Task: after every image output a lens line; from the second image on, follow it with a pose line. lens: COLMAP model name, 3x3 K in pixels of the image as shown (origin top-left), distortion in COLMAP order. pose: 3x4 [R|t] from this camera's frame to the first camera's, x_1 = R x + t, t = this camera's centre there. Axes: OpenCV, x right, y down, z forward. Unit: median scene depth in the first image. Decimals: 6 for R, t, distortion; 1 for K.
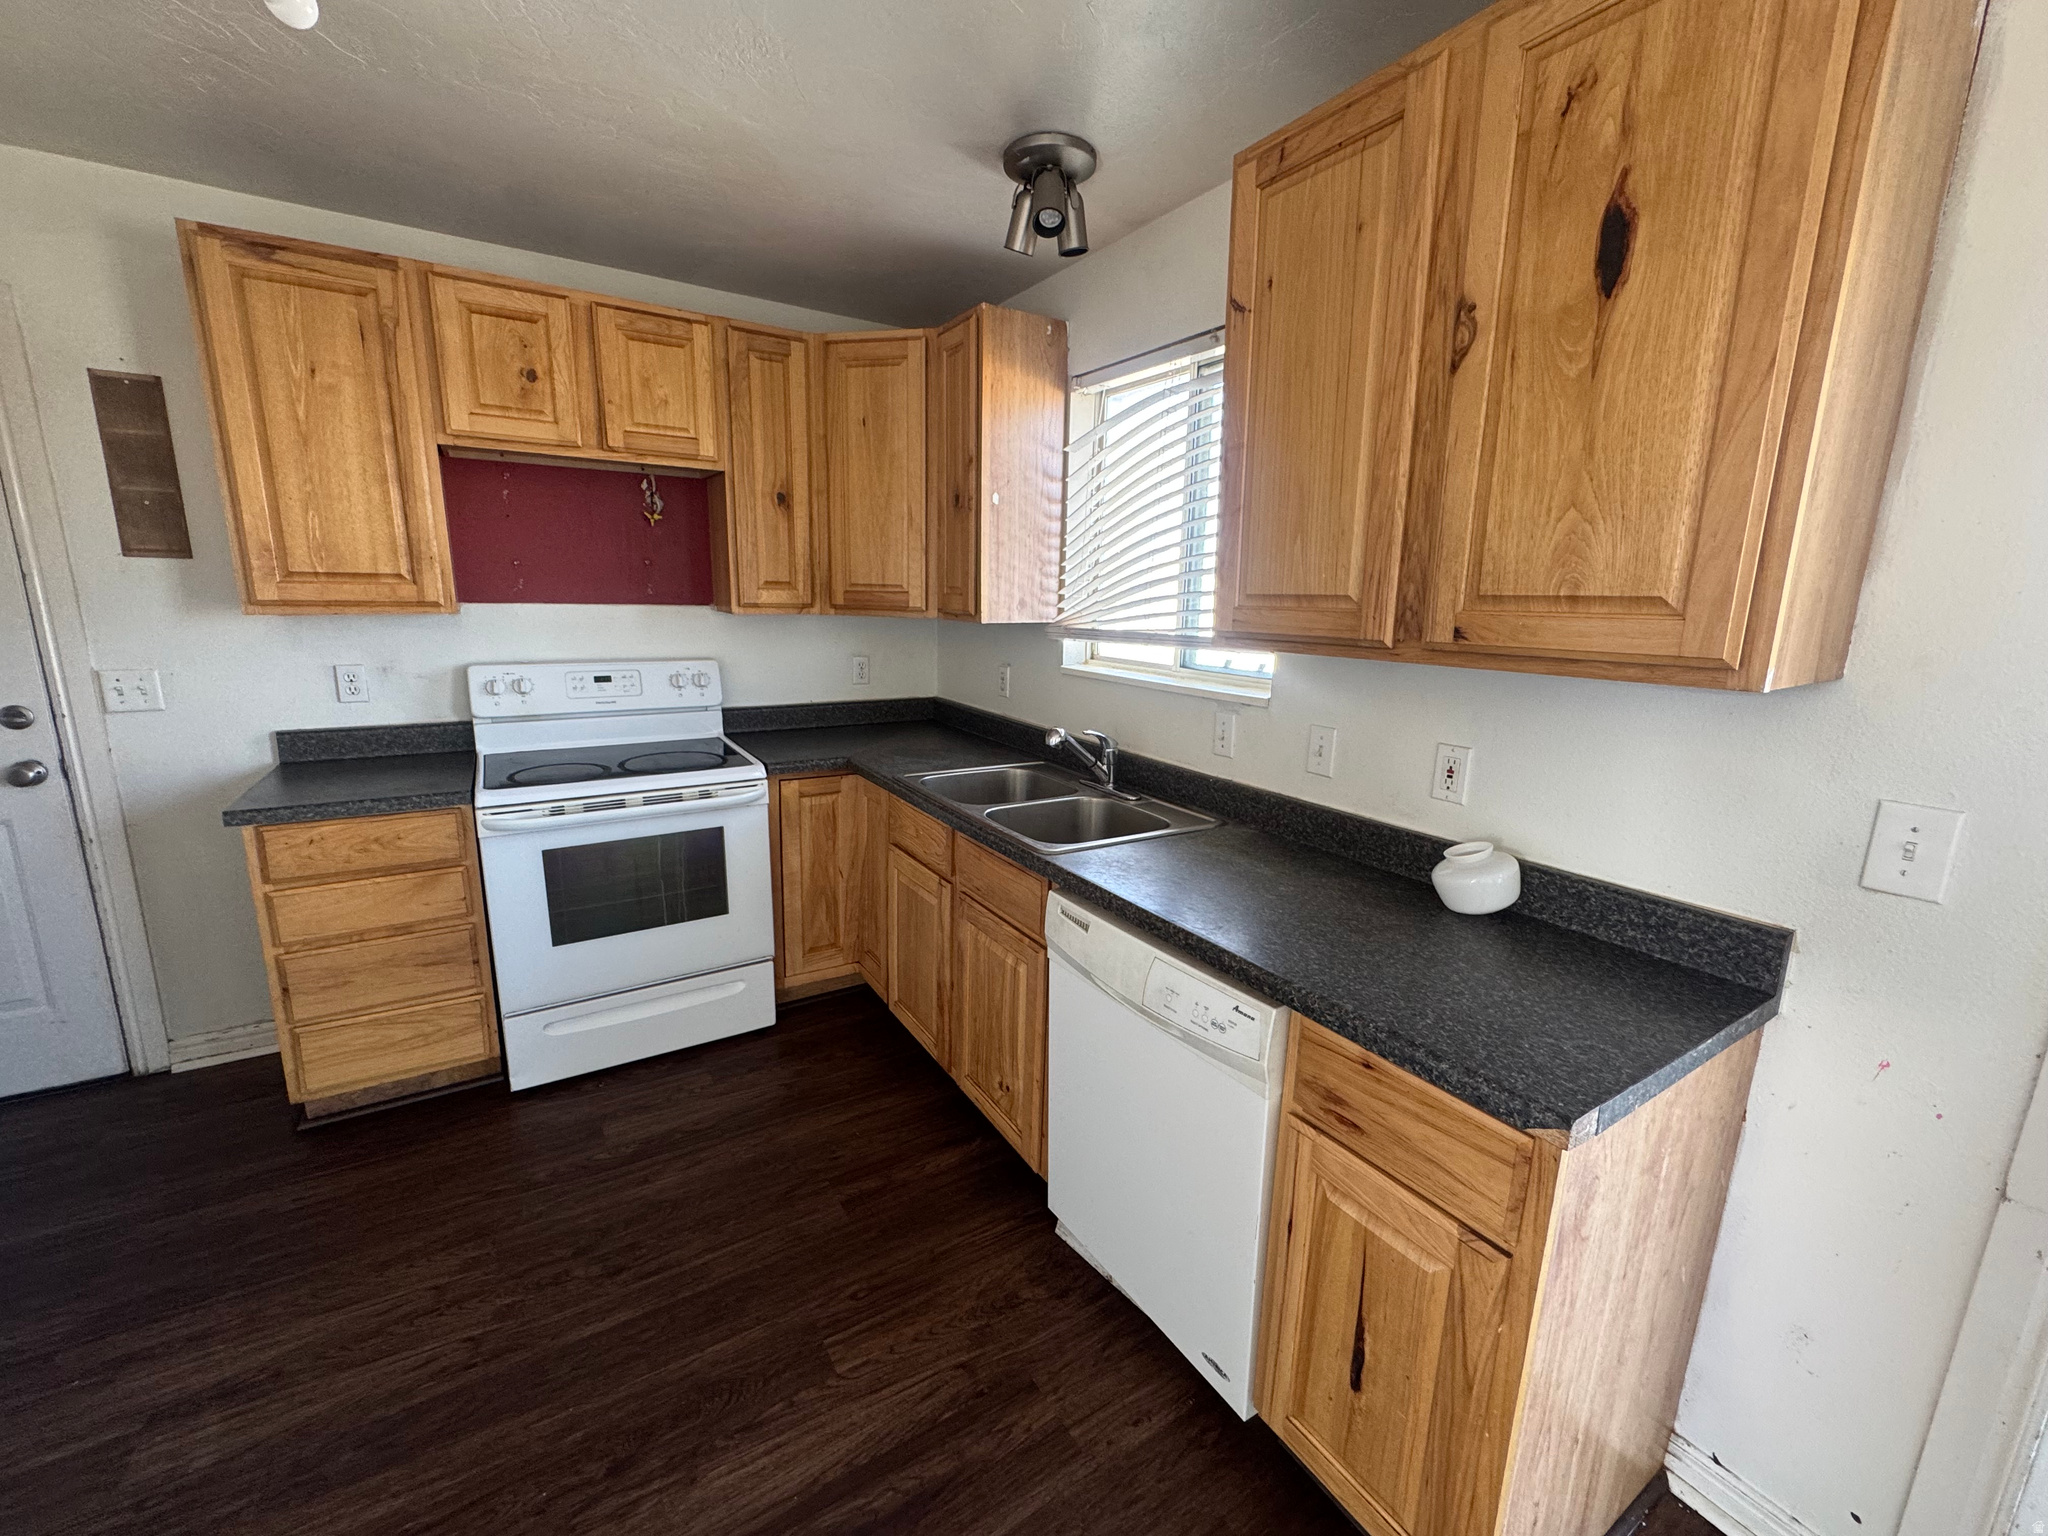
lens RADIAL K [[825.1, 0, 1029.4], [0, 825.1, 763.8], [0, 0, 1]] dist [-0.000460, -0.000165]
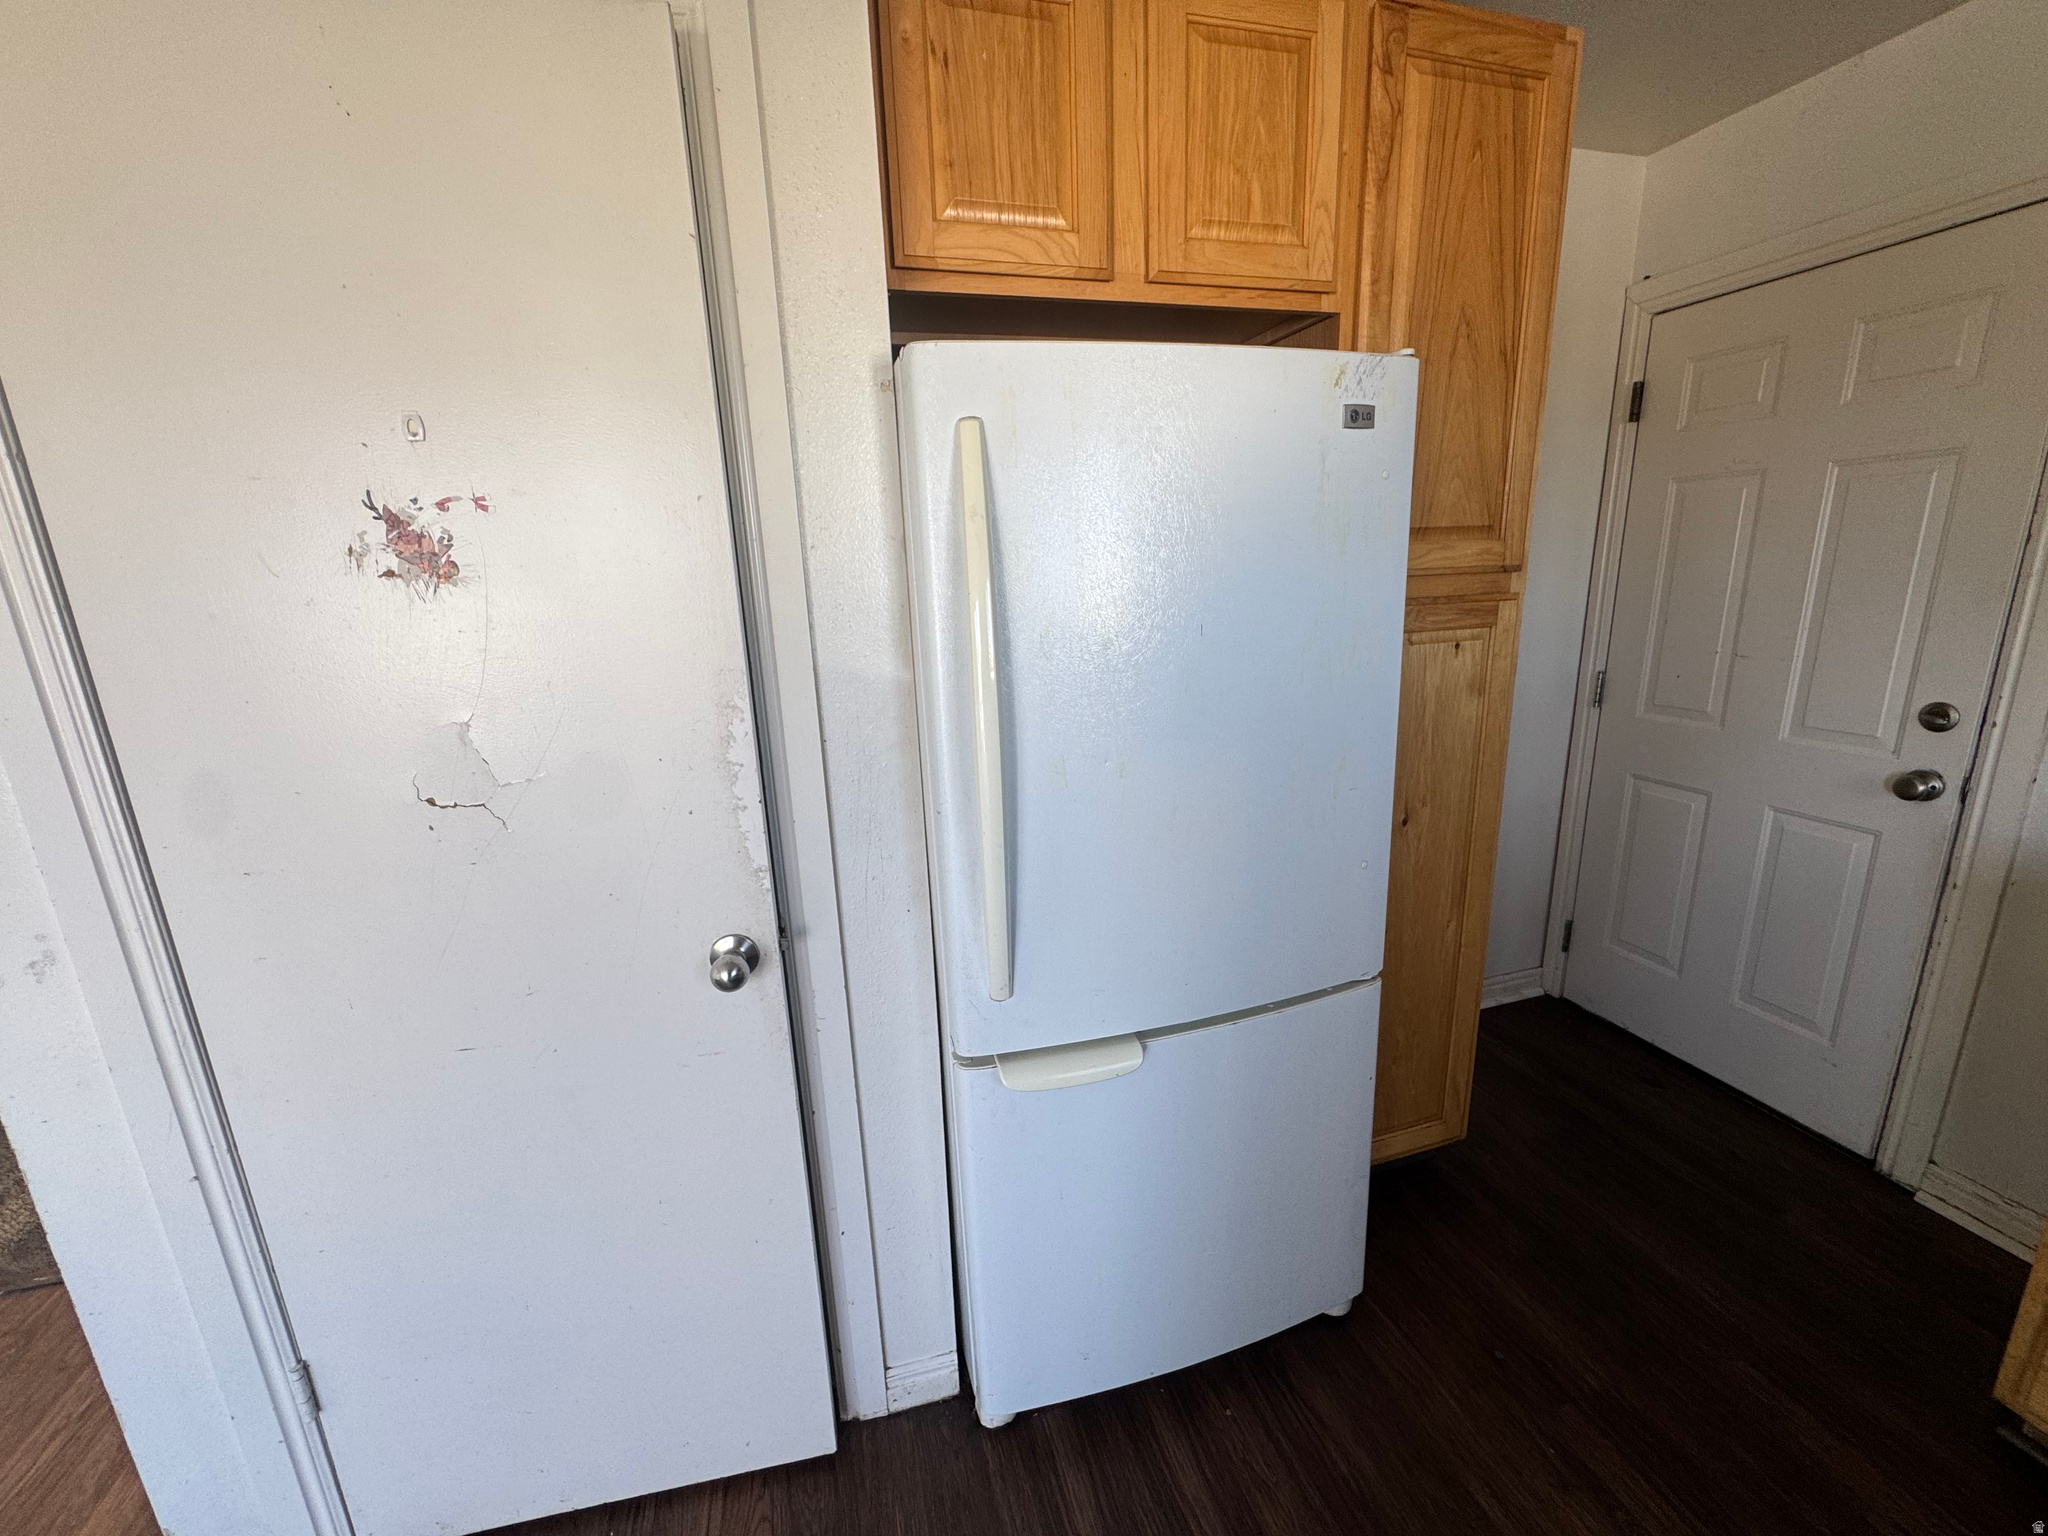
lens RADIAL K [[825.1, 0, 1029.8], [0, 825.1, 771.8], [0, 0, 1]] dist [-0.000460, -0.000165]
pose [[-0.255974, 0.223529, -0.940485, -0.219919], [-0.162283, 0.949155, 0.269758, -0.074223], [0.952965, 0.221676, -0.206684, 0.313873]]
